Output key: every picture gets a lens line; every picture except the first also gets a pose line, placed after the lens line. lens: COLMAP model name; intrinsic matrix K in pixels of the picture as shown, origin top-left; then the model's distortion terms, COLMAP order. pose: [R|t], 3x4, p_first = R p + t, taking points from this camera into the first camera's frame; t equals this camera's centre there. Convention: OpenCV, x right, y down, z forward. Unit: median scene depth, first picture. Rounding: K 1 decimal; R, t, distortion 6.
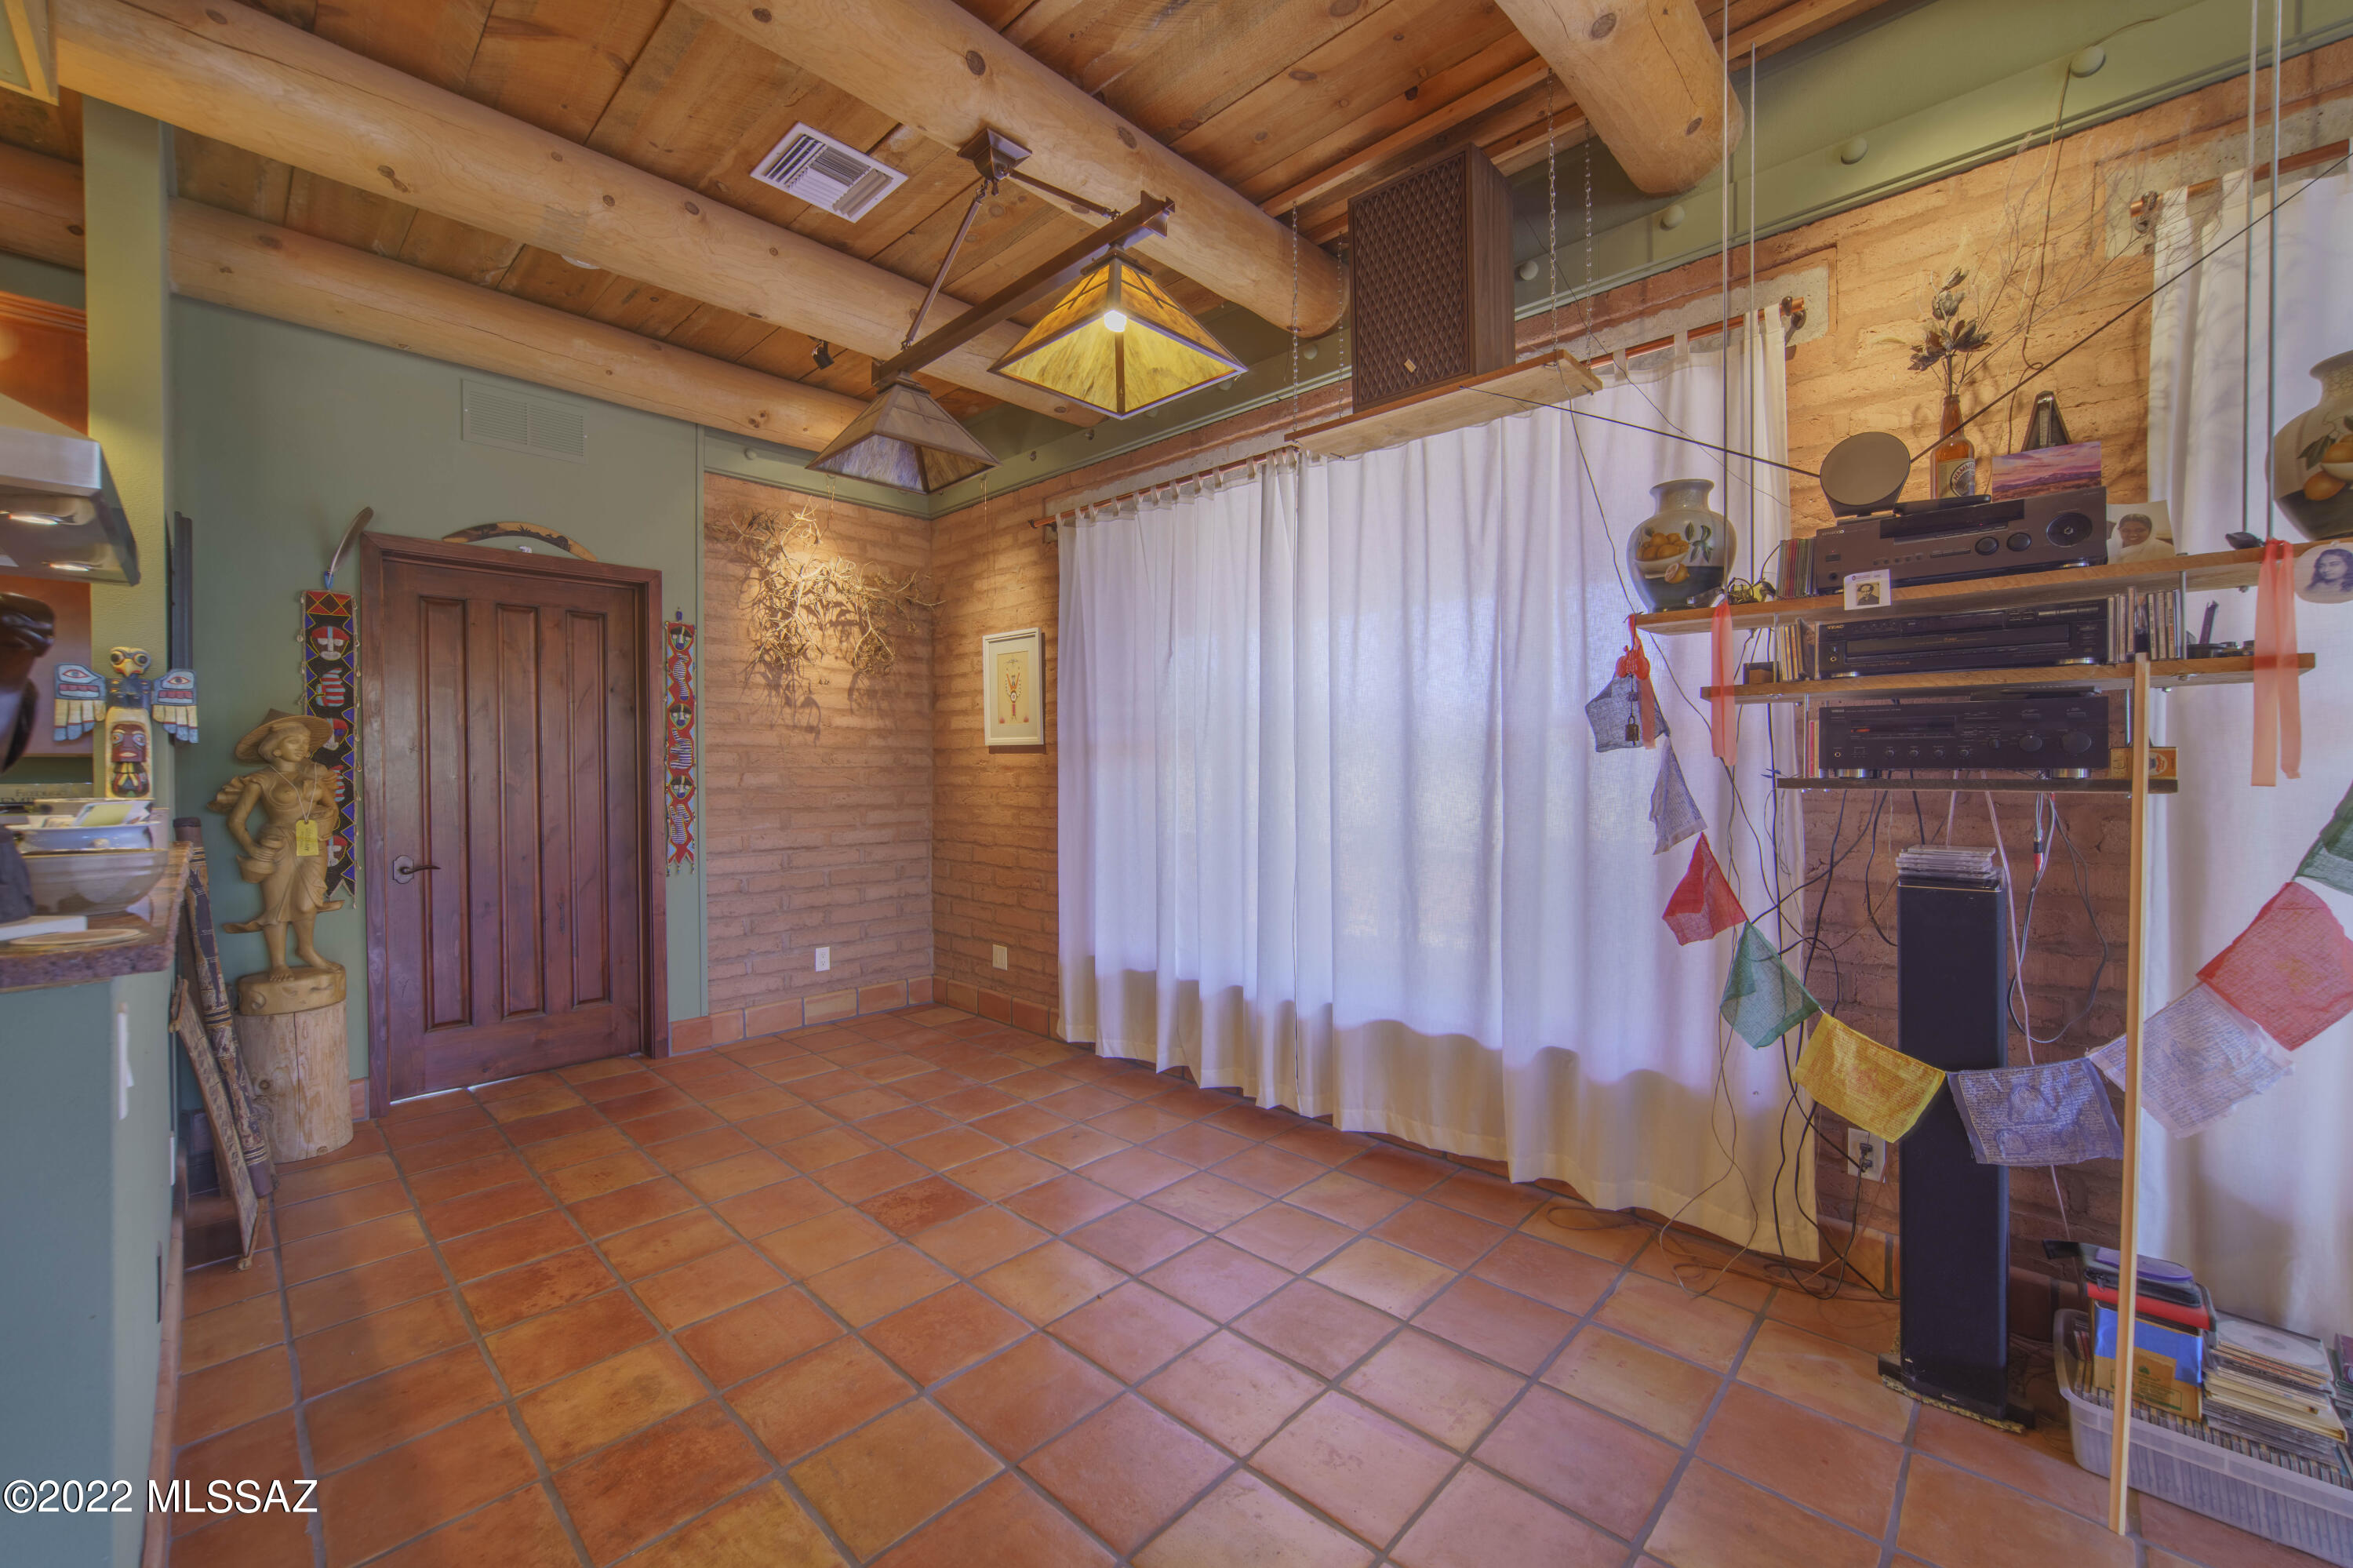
lens RADIAL K [[932.7, 0, 1167.7], [0, 932.7, 776.9], [0, 0, 1]] dist [-0.022241, 0.007452]
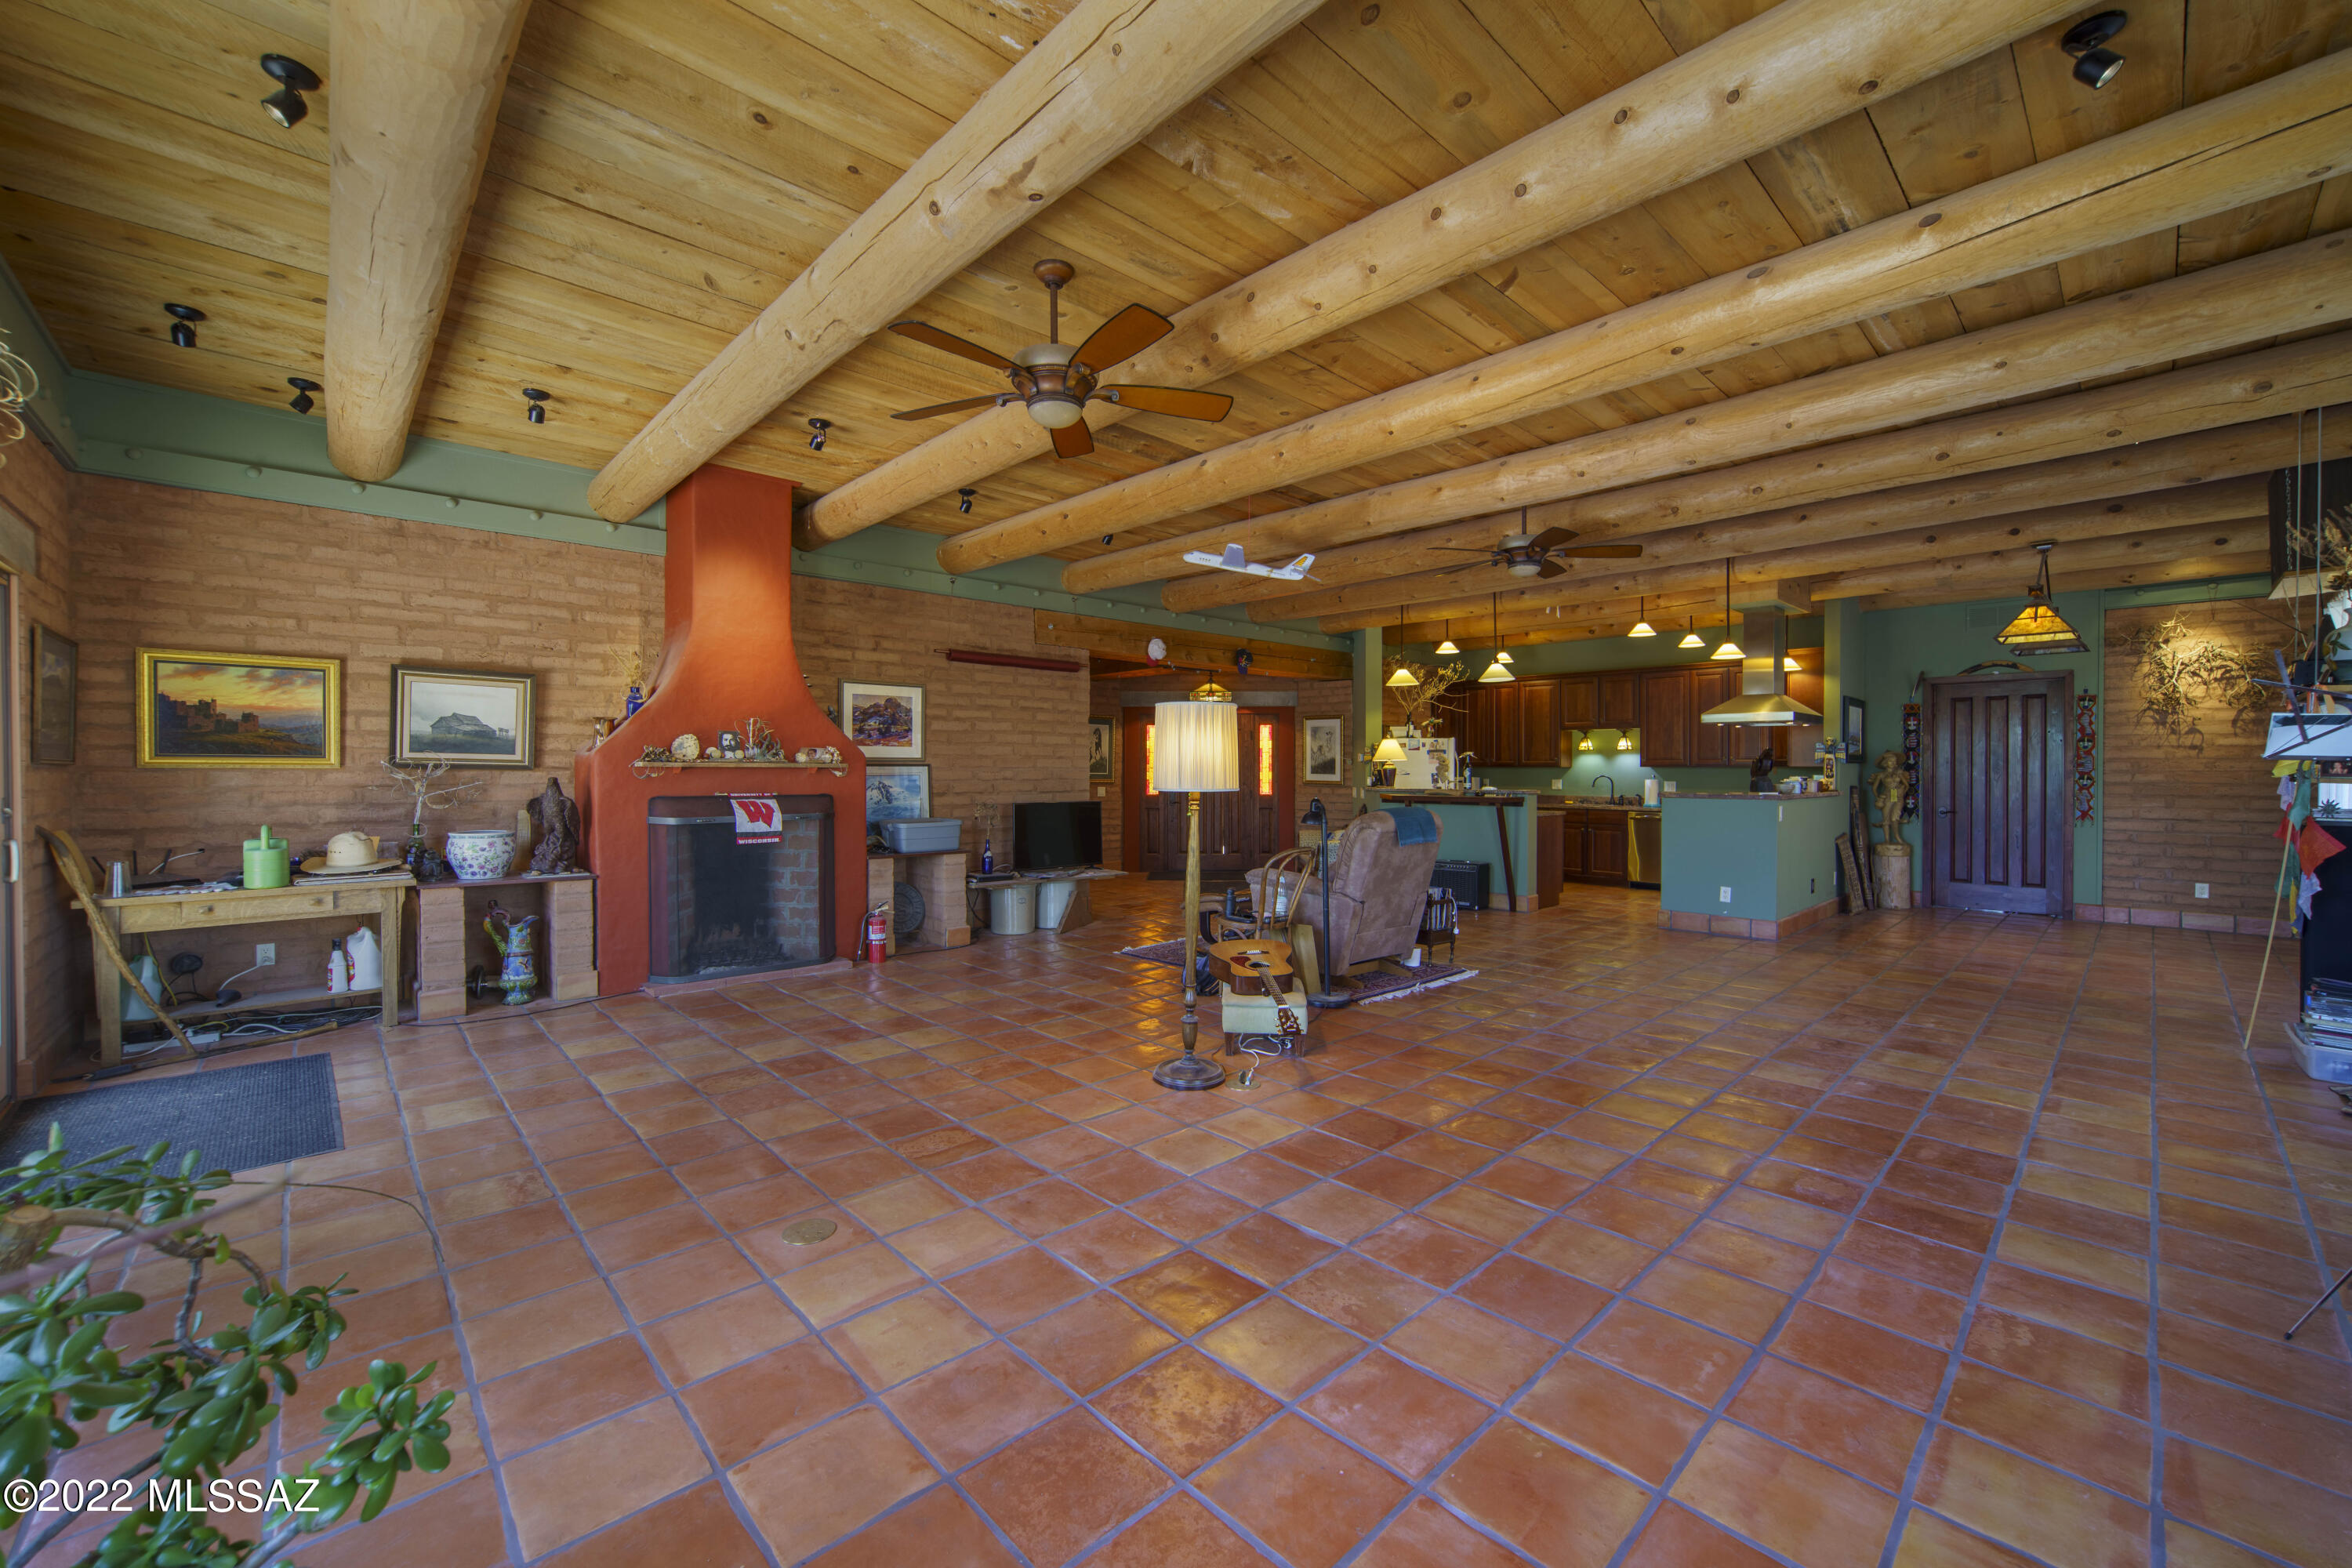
lens RADIAL K [[932.3, 0, 1167.8], [0, 932.3, 776.9], [0, 0, 1]] dist [-0.022241, 0.007452]
pose [[-0.051363, 0.010767, -0.998622, 2.251202], [-0.011812, 0.999865, 0.011388, 0.005206], [0.998610, 0.012380, -0.051229, -1.215470]]
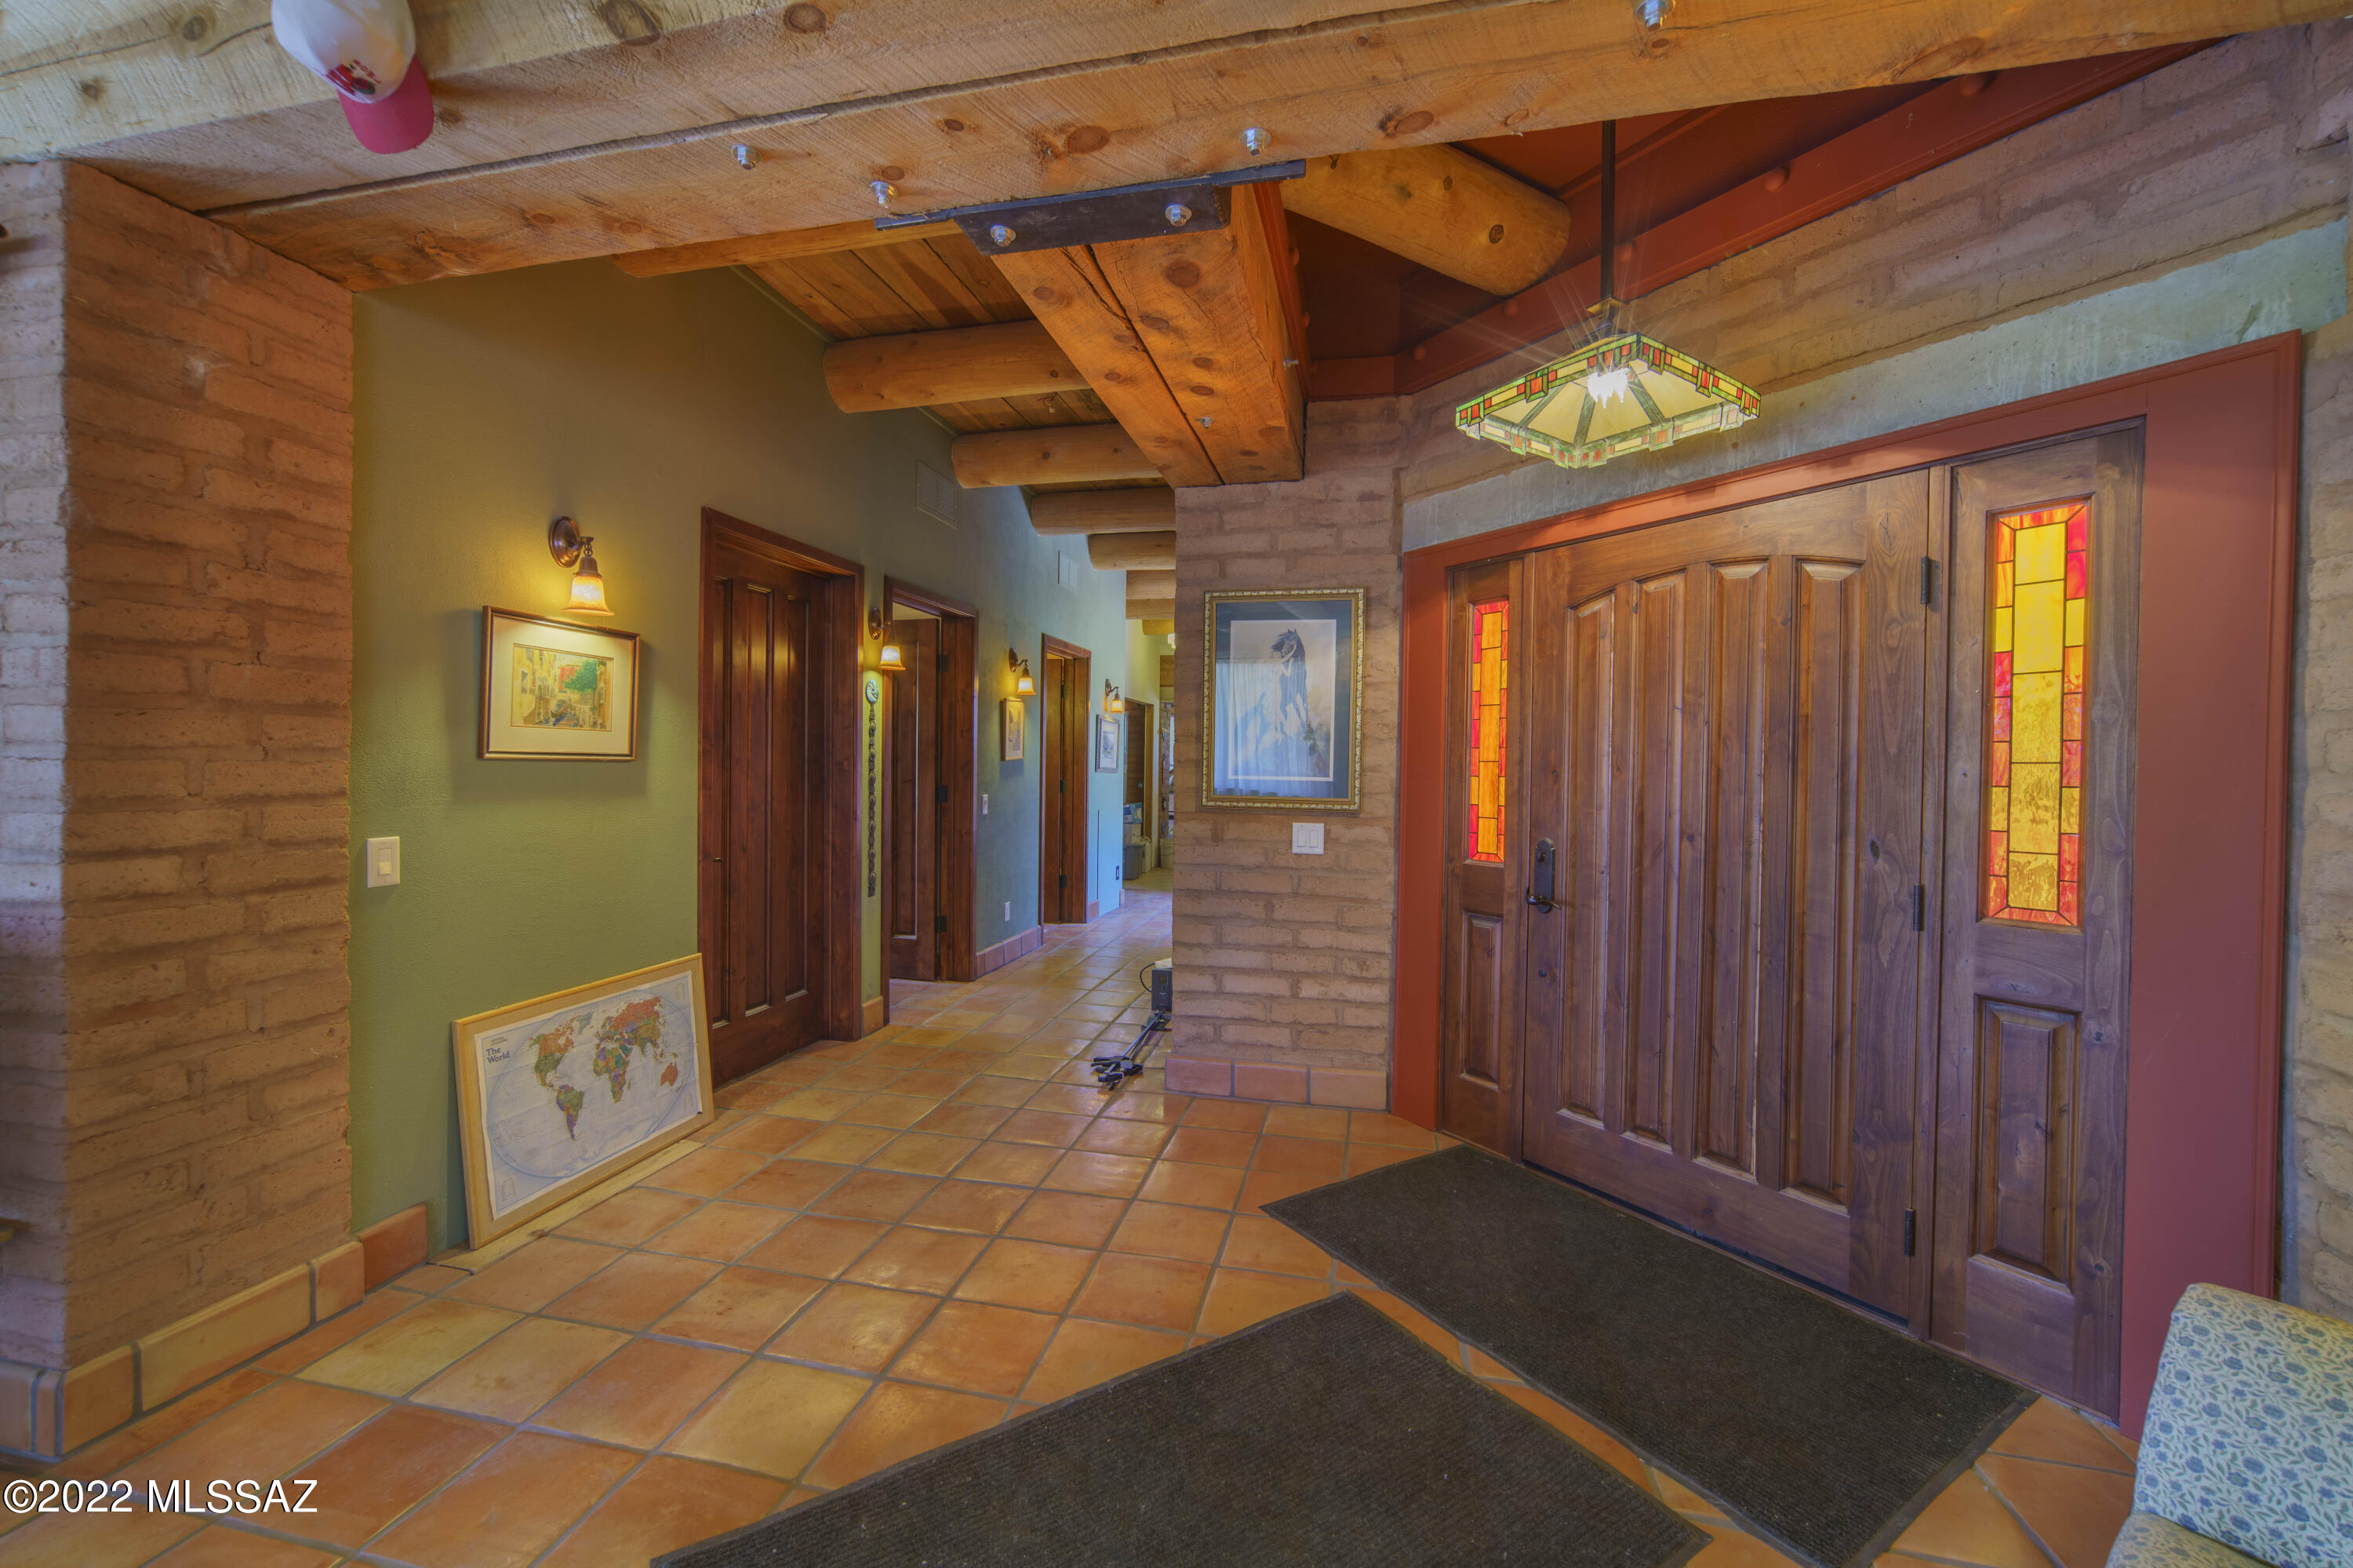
lens RADIAL K [[937.7, 0, 1185.8], [0, 937.7, 783.6], [0, 0, 1]] dist [-0.019544, 0.000420]
pose [[-0.852354, 0.003013, -0.522957, -1.140112], [-0.015230, 0.999416, 0.030582, 0.010448], [0.522744, 0.034031, -0.851810, -0.719450]]
